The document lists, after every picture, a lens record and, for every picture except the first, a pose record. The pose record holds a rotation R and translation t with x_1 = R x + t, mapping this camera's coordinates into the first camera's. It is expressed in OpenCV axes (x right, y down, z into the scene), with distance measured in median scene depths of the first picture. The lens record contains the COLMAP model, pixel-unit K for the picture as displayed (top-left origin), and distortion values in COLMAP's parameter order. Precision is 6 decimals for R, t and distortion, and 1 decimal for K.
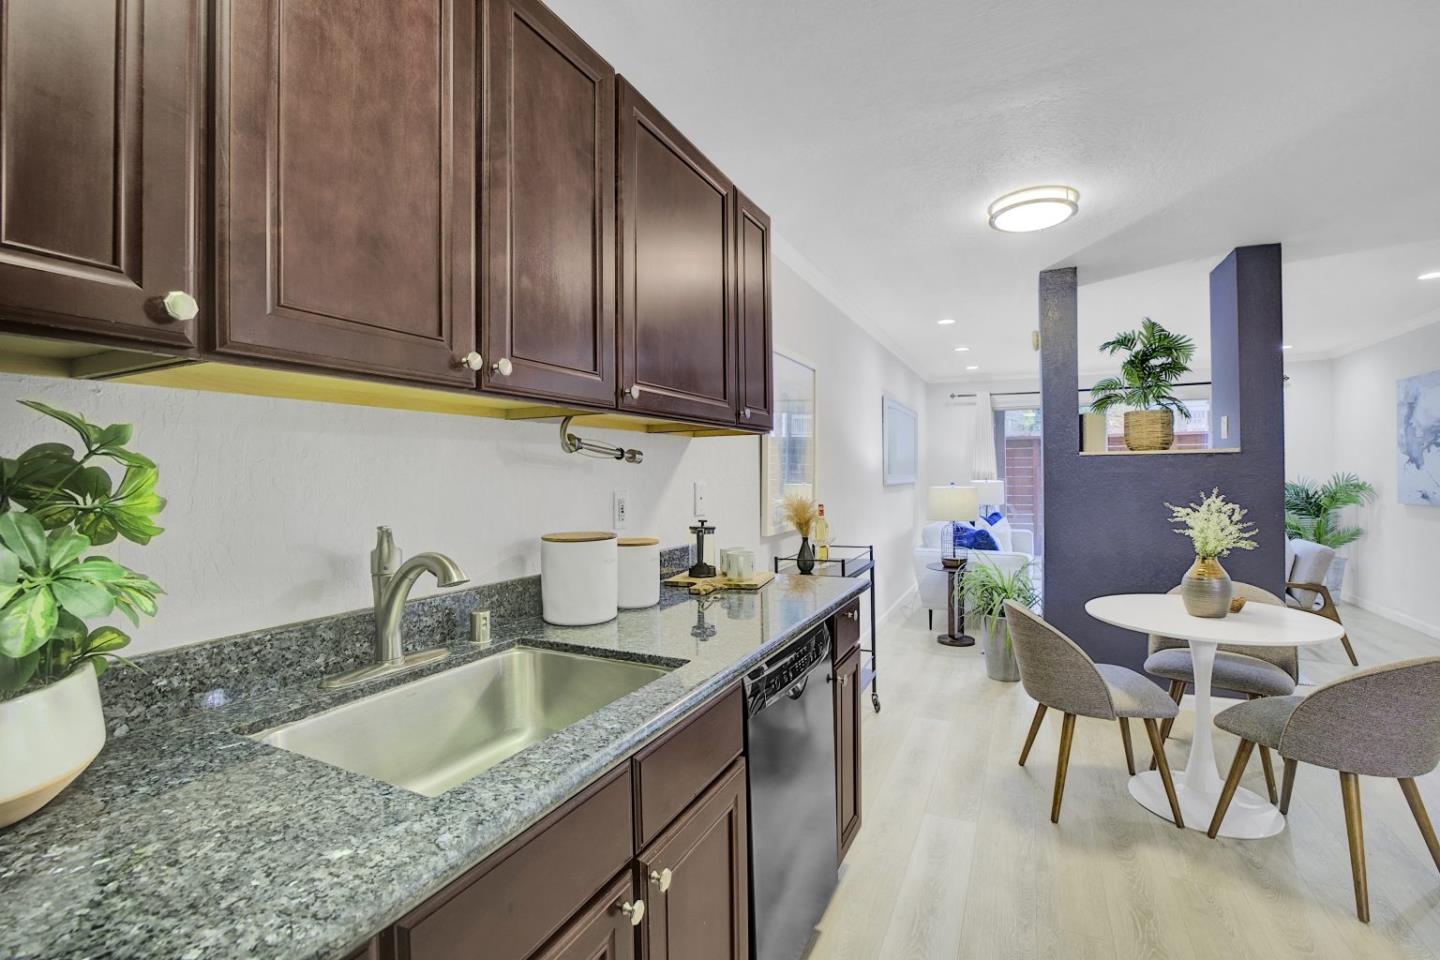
lens RADIAL K [[636.5, 0, 720.0], [0, 636.5, 480.0], [0, 0, 1]] dist [-0.031078, 0.005575]
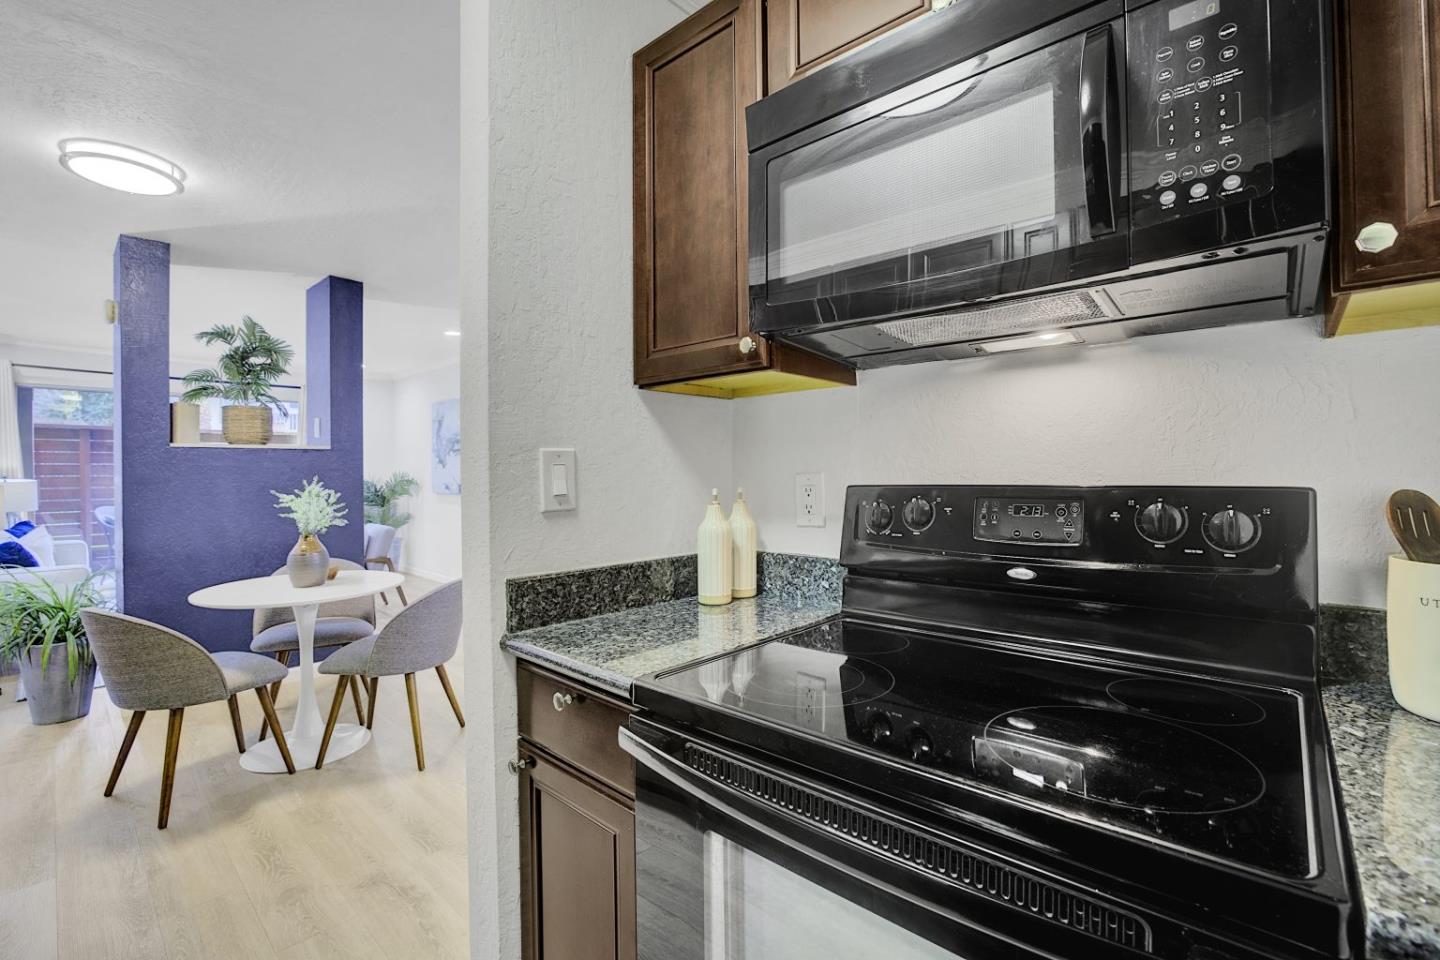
lens RADIAL K [[661.3, 0, 743.1], [0, 661.3, 477.1], [0, 0, 1]] dist [-0.031530, 0.011402]
pose [[0.290750, 0.007759, 0.956768, -0.126247], [0.005901, 0.999934, -0.009903, 0.025348], [-0.956781, 0.008525, 0.290684, -0.108222]]
